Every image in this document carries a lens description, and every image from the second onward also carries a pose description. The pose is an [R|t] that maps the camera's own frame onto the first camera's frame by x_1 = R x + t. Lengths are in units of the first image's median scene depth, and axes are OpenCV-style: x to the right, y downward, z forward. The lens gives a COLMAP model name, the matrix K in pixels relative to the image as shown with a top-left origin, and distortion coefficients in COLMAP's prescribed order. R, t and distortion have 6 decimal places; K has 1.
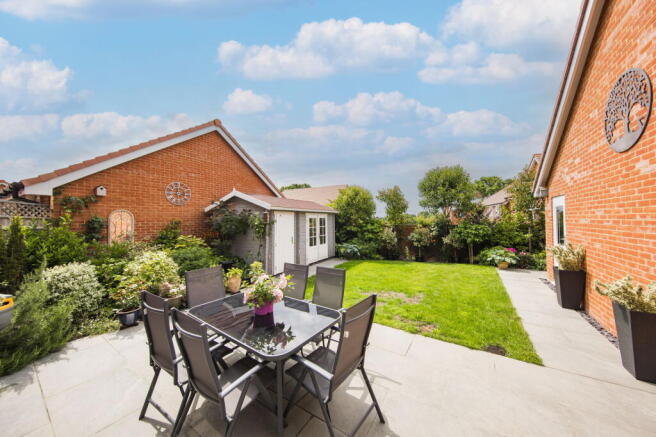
lens RADIAL K [[210.5, 0, 339.9], [0, 210.5, 216.3], [0, 0, 1]] dist [-0.020292, -0.000107]
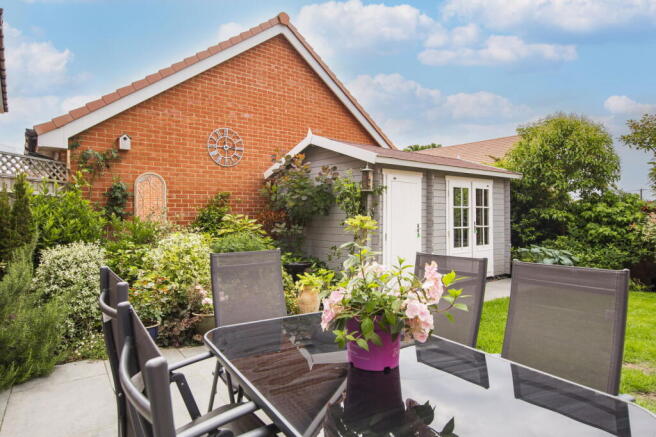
lens RADIAL K [[364.0, 0, 328.0], [0, 364.0, 218.5], [0, 0, 1]] dist [-0.001104, -0.000124]
pose [[0.910434, 0.005457, -0.413618, -0.086587], [-0.002614, 0.999969, 0.007439, 0.099529], [0.413646, -0.005691, 0.910420, 0.192983]]
